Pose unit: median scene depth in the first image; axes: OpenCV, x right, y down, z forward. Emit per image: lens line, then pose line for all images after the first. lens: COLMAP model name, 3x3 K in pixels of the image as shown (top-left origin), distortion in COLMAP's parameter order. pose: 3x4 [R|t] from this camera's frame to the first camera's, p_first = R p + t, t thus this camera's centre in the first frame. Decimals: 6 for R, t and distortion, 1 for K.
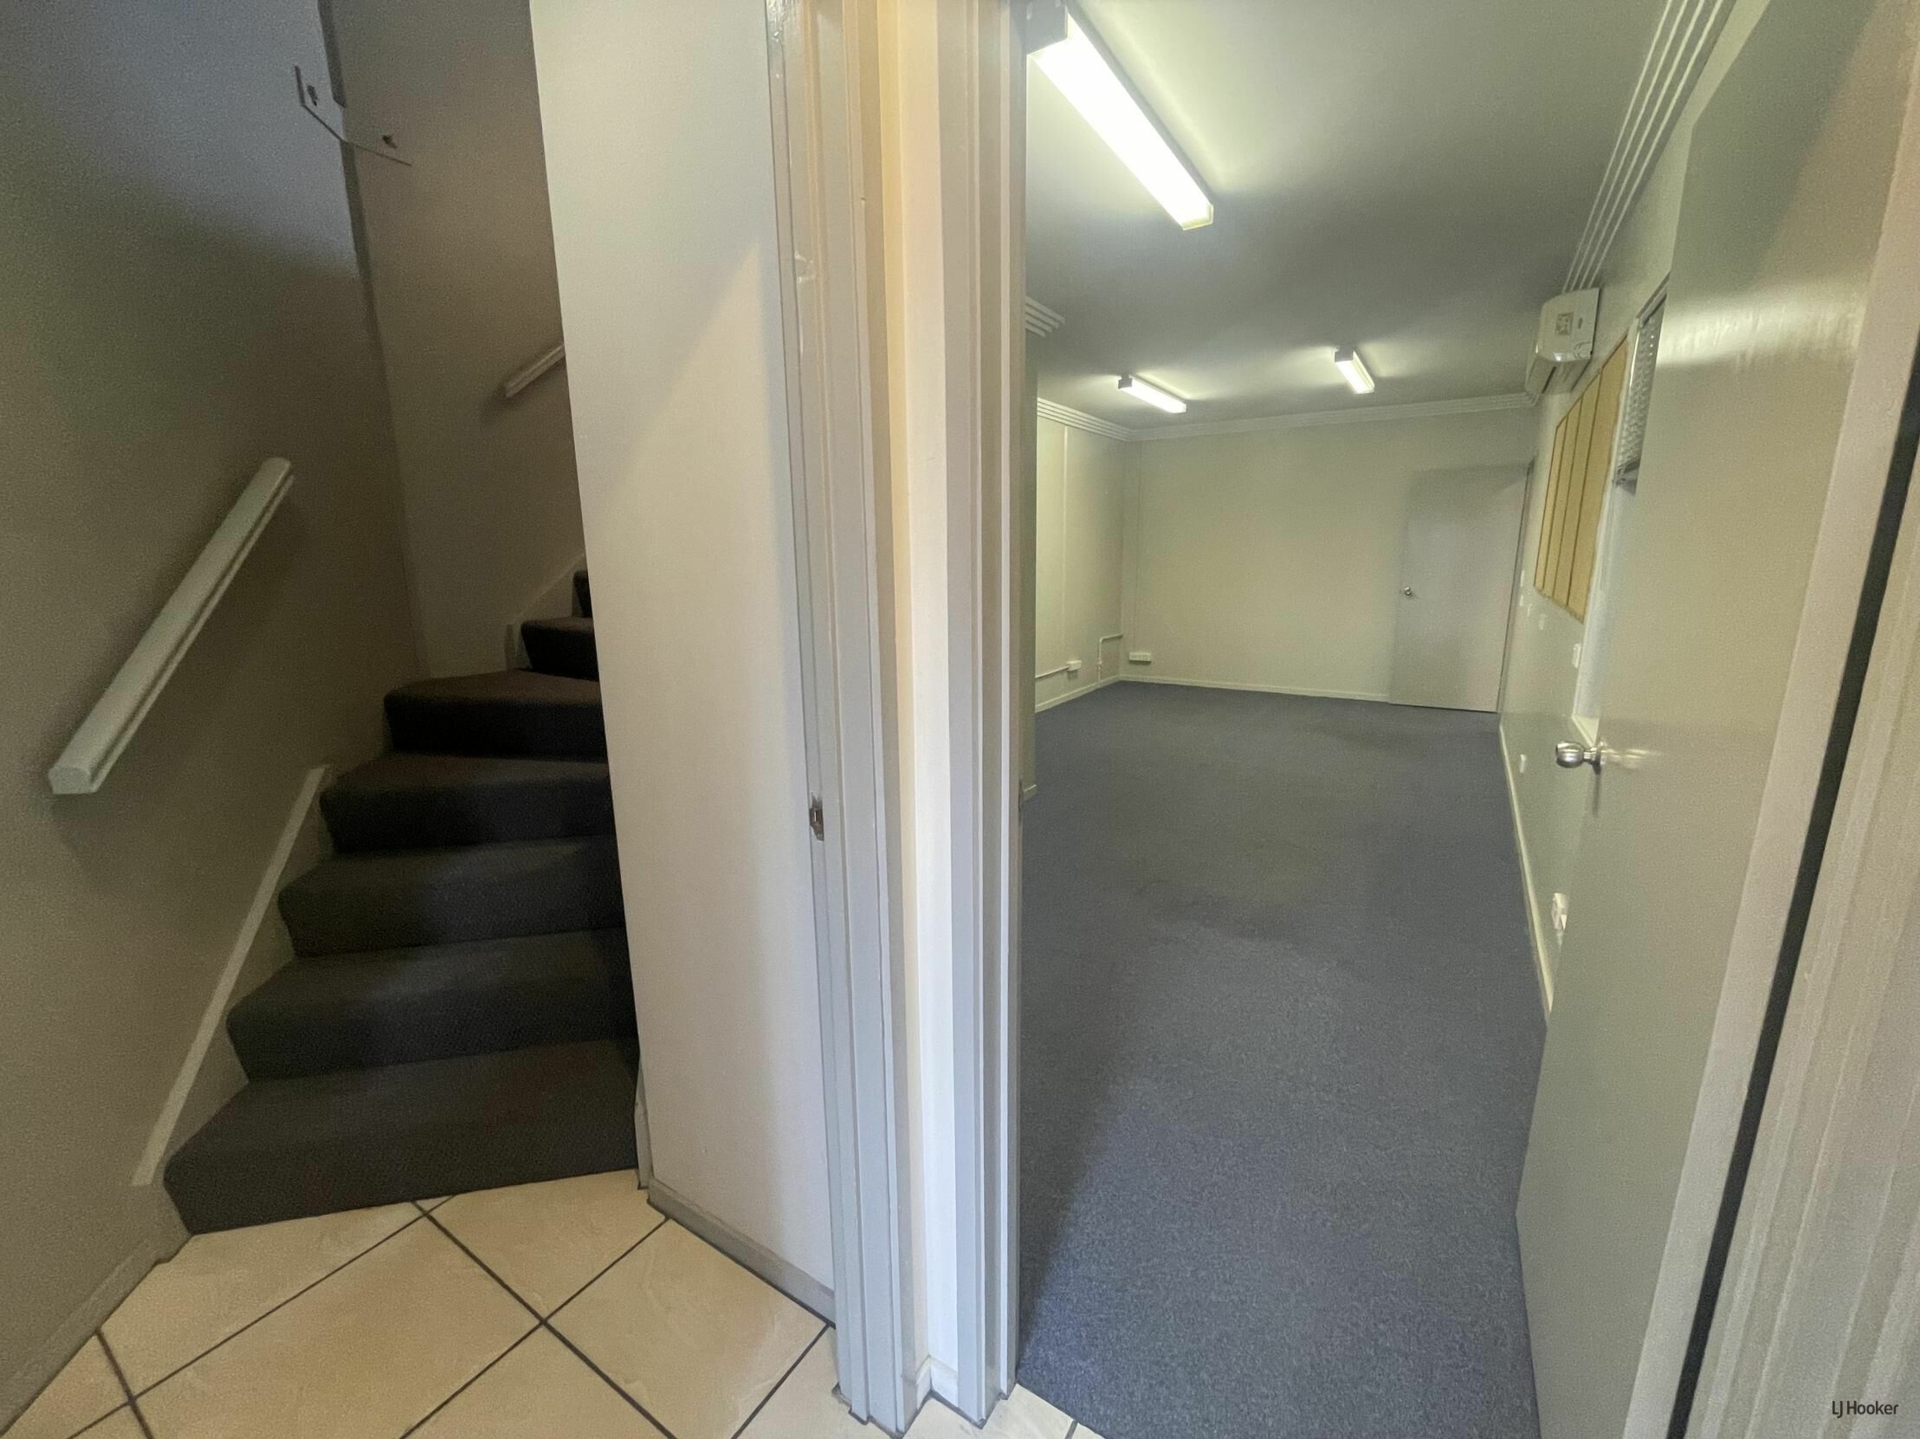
lens RADIAL K [[780.8, 0, 960.1], [0, 780.8, 719.4], [0, 0, 1]] dist [-0.000572, -0.000495]
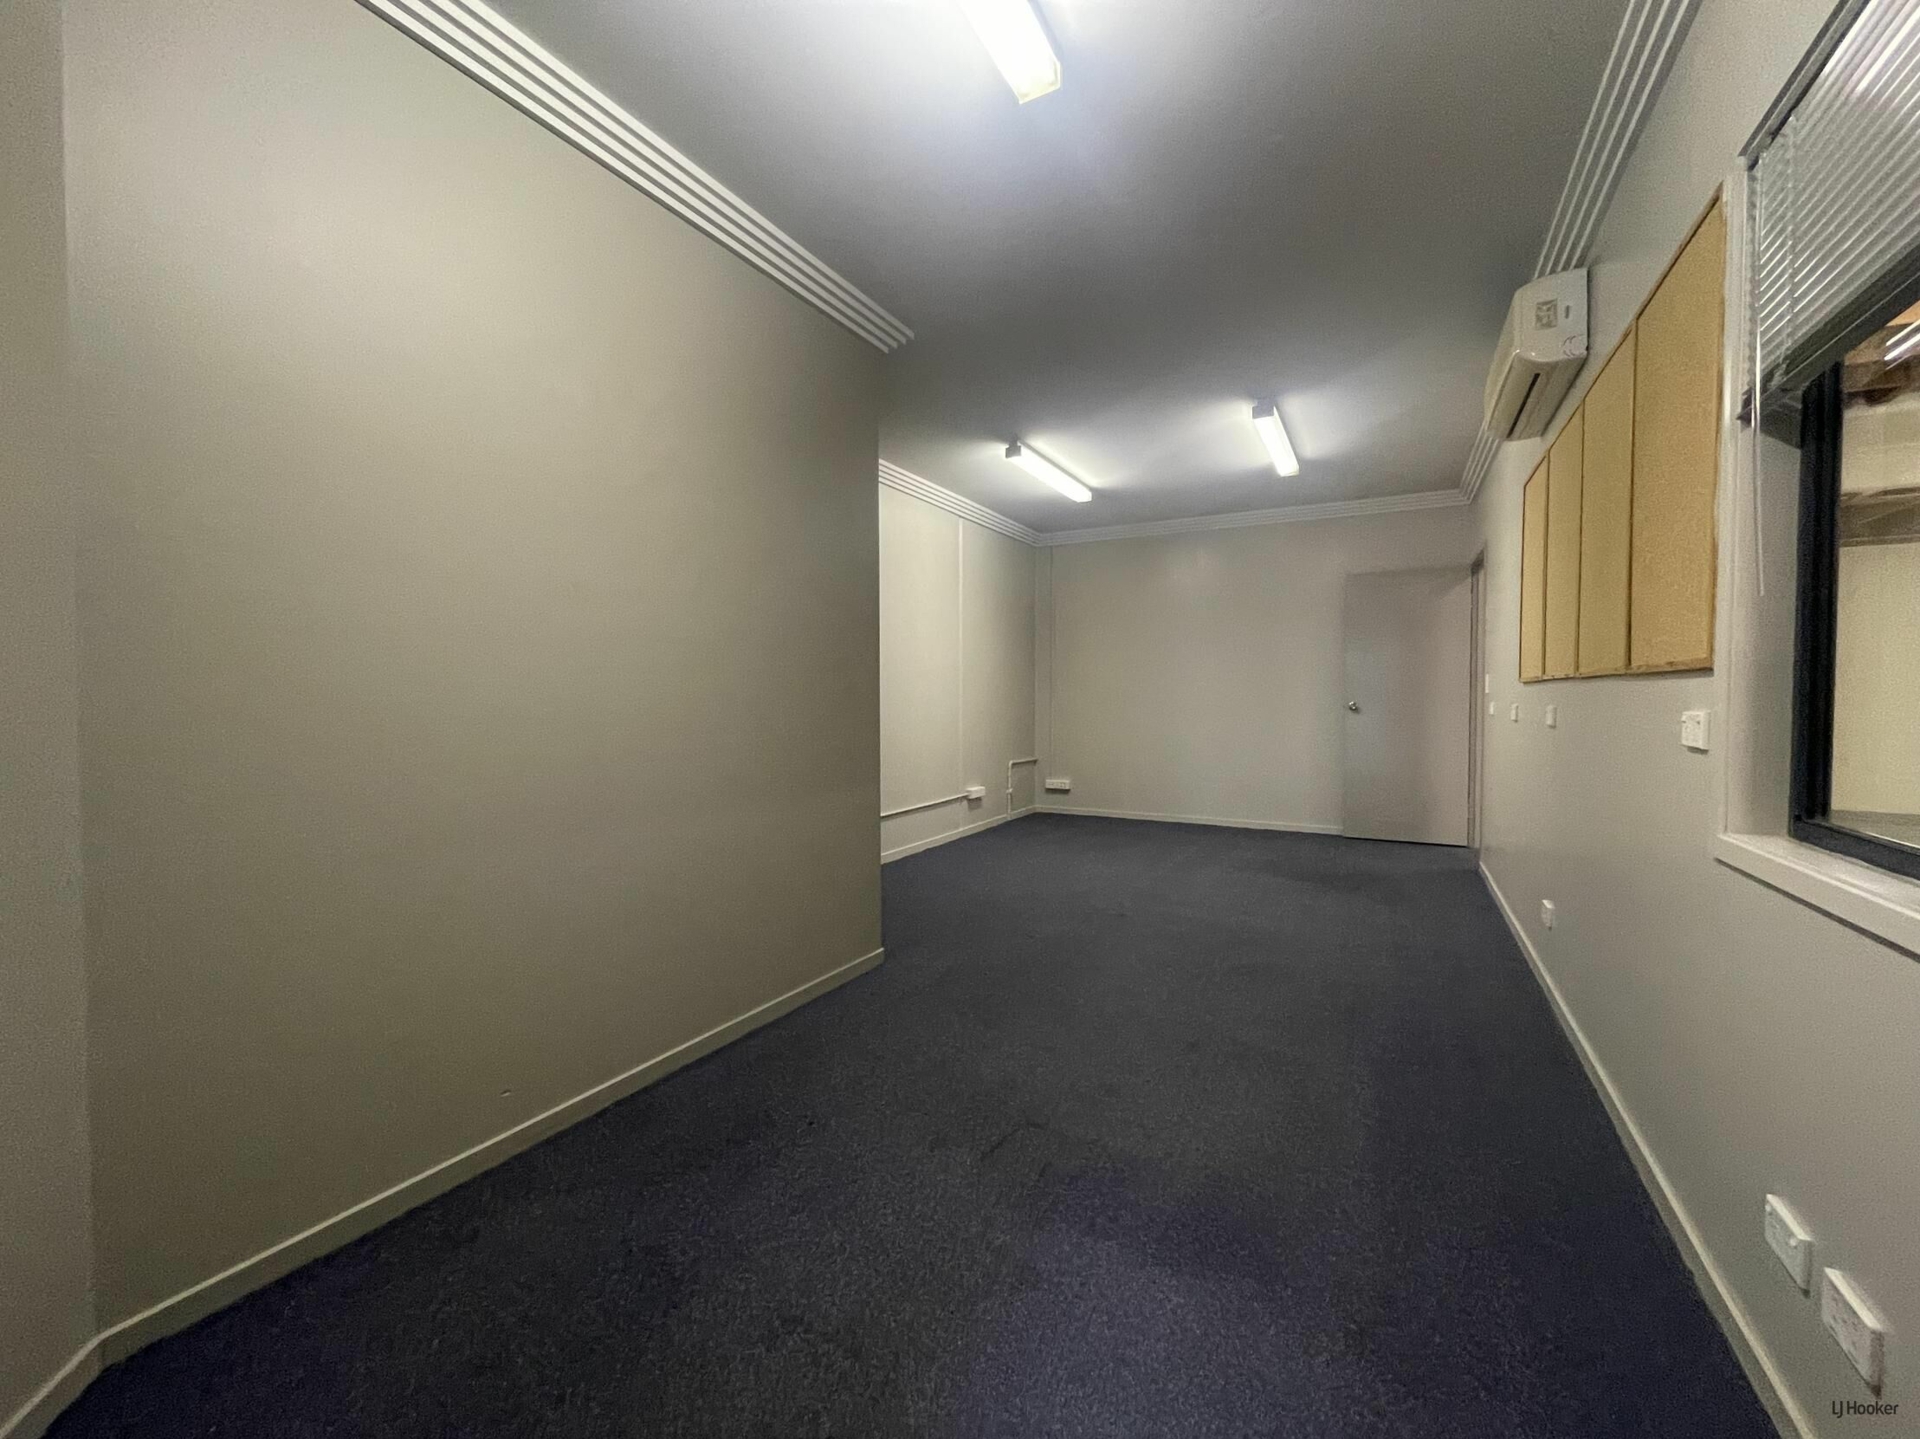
lens RADIAL K [[780.8, 0, 960.7], [0, 780.8, 719.2], [0, 0, 1]] dist [-0.000572, -0.000495]
pose [[0.997640, 0.007558, 0.068241, 0.087170], [0.004891, 0.983575, -0.180436, 0.005928], [-0.068483, 0.180344, 0.981217, 0.199118]]
